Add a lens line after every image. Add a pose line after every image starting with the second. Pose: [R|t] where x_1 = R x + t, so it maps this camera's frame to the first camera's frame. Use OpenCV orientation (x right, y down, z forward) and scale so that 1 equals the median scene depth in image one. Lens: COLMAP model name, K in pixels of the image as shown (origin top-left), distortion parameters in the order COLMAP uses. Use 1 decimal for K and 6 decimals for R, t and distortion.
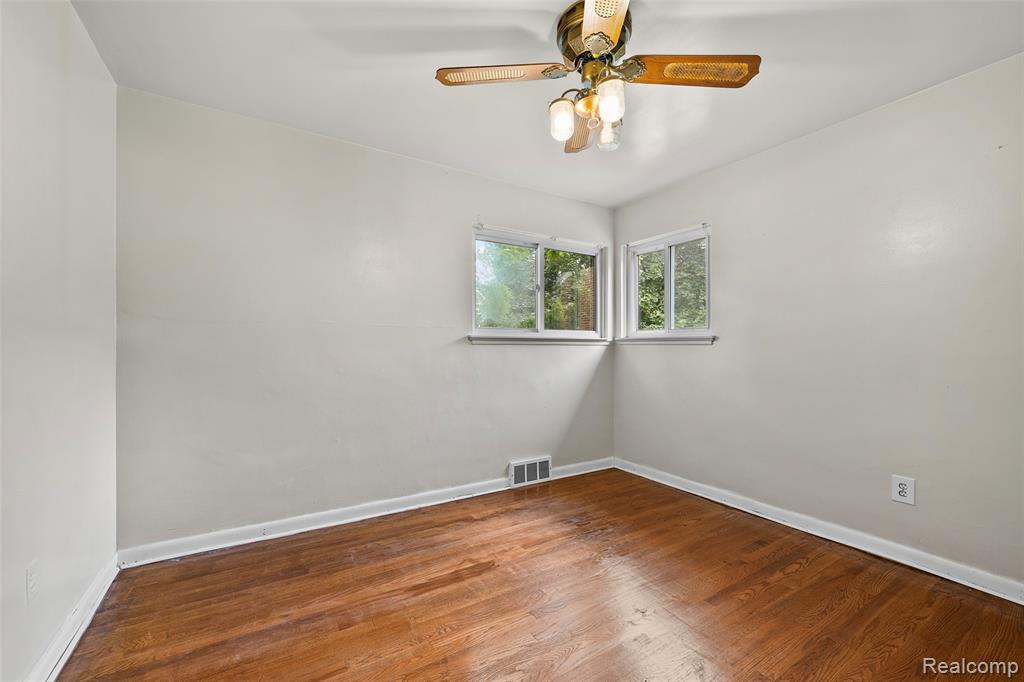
lens RADIAL K [[412.6, 0, 511.7], [0, 412.6, 346.2], [0, 0, 1]] dist [0.000388, 0.000187]
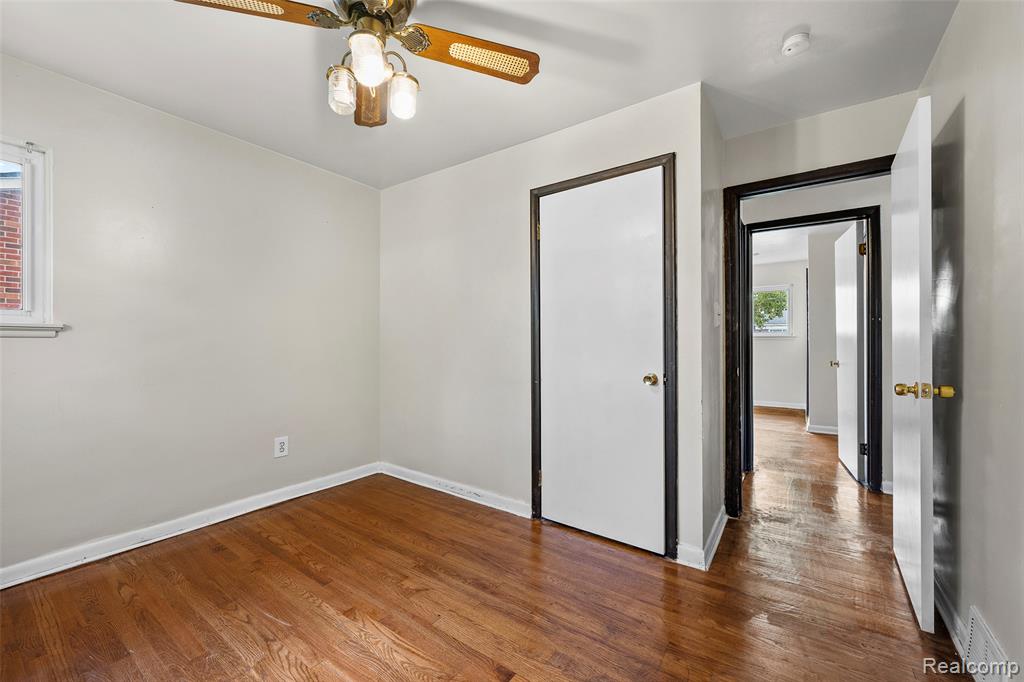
lens RADIAL K [[412.6, 0, 509.4], [0, 412.6, 338.4], [0, 0, 1]] dist [0.000388, 0.000187]
pose [[-0.387764, -0.000707, 0.921759, -0.563407], [-0.005682, 0.999983, -0.001623, -0.008468], [-0.921741, -0.005867, -0.387761, 0.813282]]
